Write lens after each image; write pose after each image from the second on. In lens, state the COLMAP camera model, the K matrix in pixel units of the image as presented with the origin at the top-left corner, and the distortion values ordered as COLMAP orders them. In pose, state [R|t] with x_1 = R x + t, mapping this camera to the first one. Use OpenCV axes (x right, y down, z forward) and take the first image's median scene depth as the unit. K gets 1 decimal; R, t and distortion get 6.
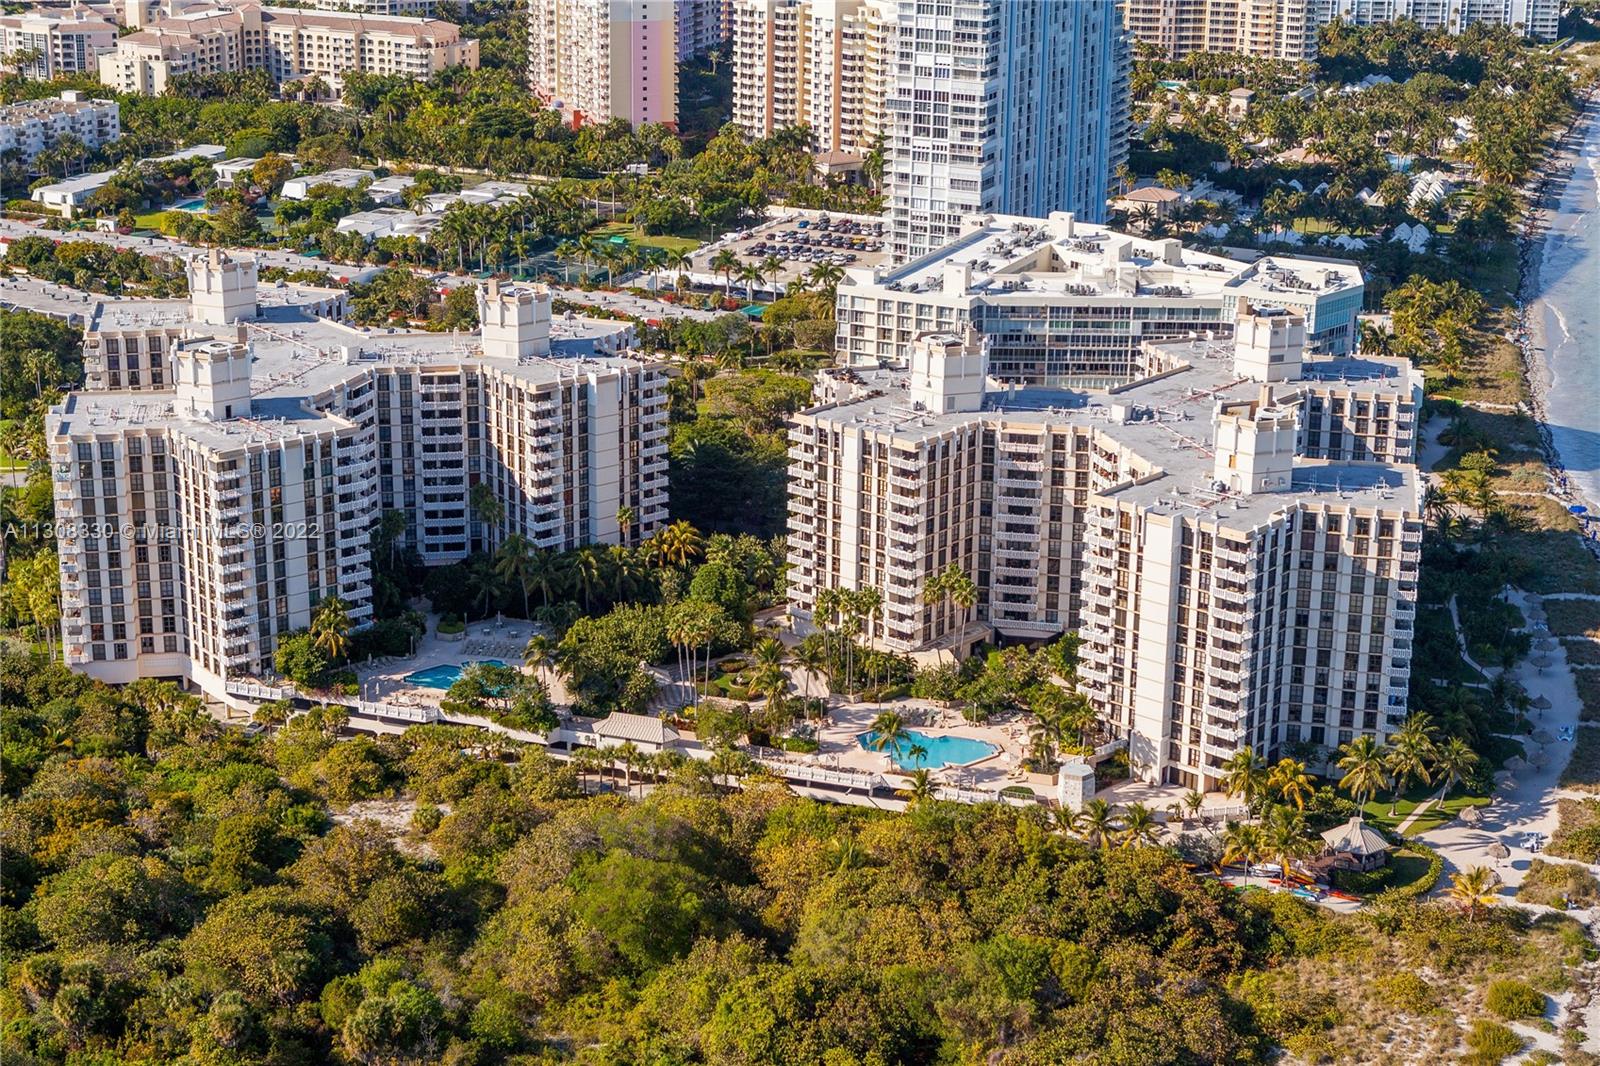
lens RADIAL K [[2566.2, 0, 799.8], [0, 2566.2, 531.7], [0, 0, 1]] dist [-0.051524, 0.000000]
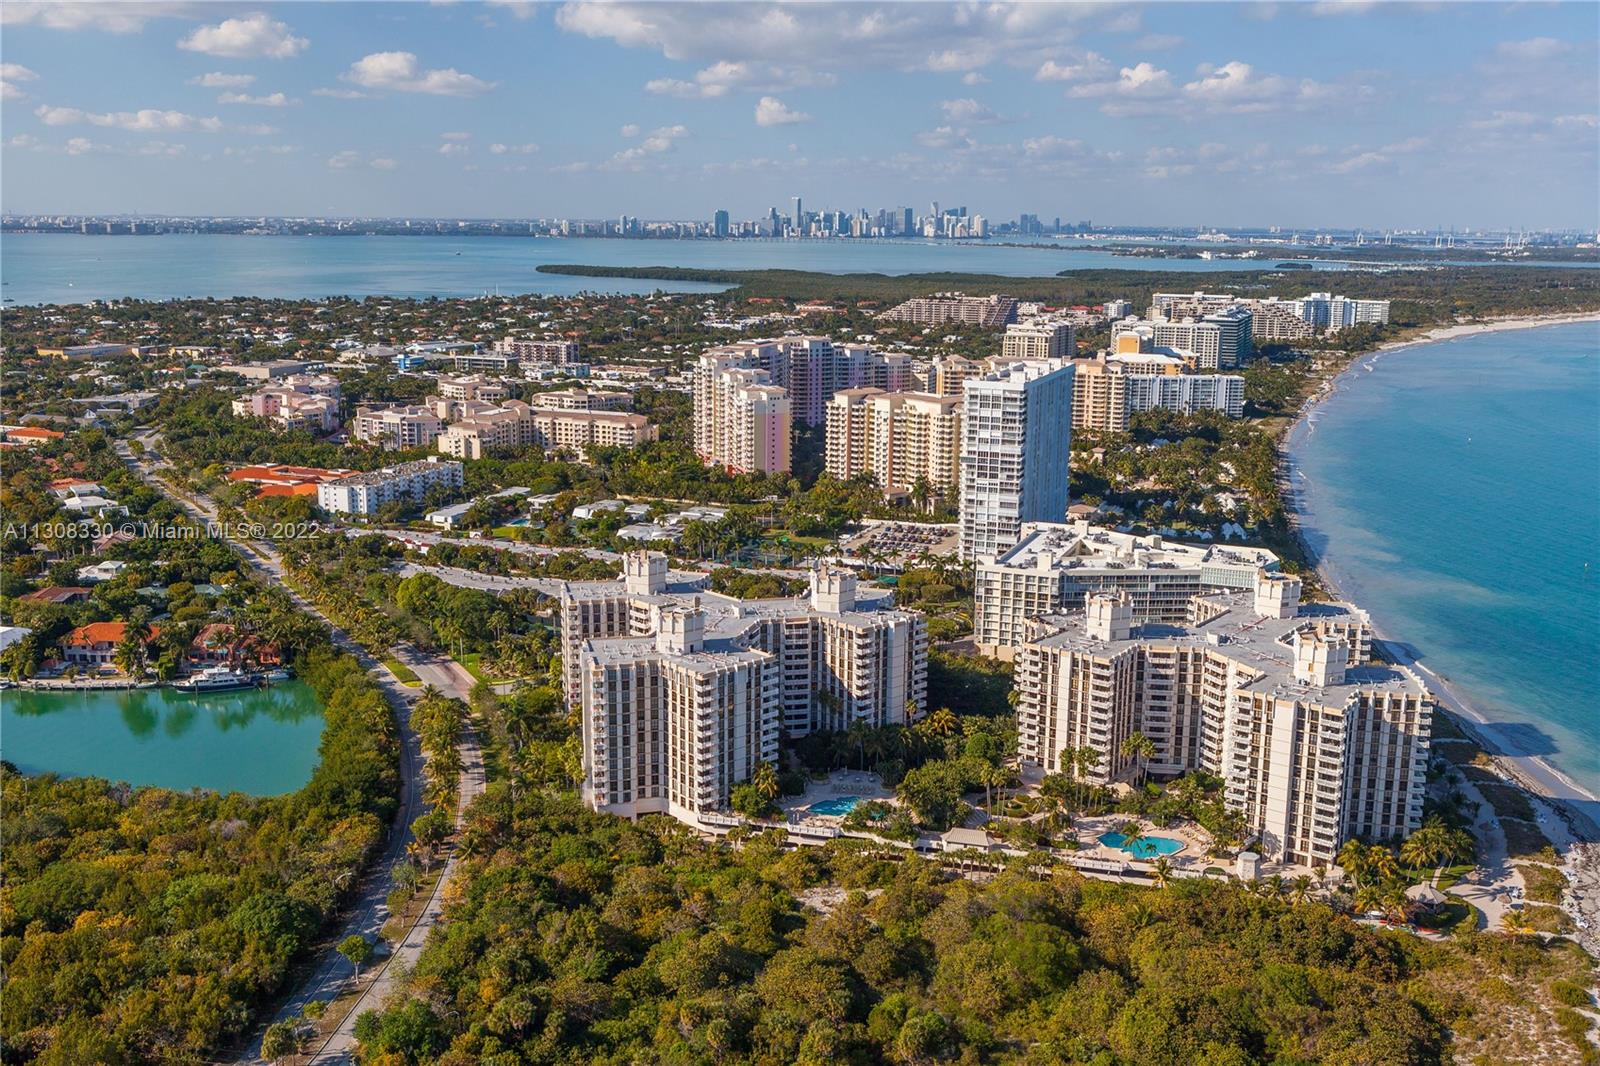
lens RADIAL K [[1460.5, 0, 799.7], [0, 1460.5, 533.4], [0, 0, 1]] dist [-0.004492, 0.000000]
pose [[0.997714, -0.014762, 0.065940, -0.213620], [0.022147, 0.993382, -0.112704, -0.012913], [-0.063840, 0.113907, 0.991438, 0.051274]]
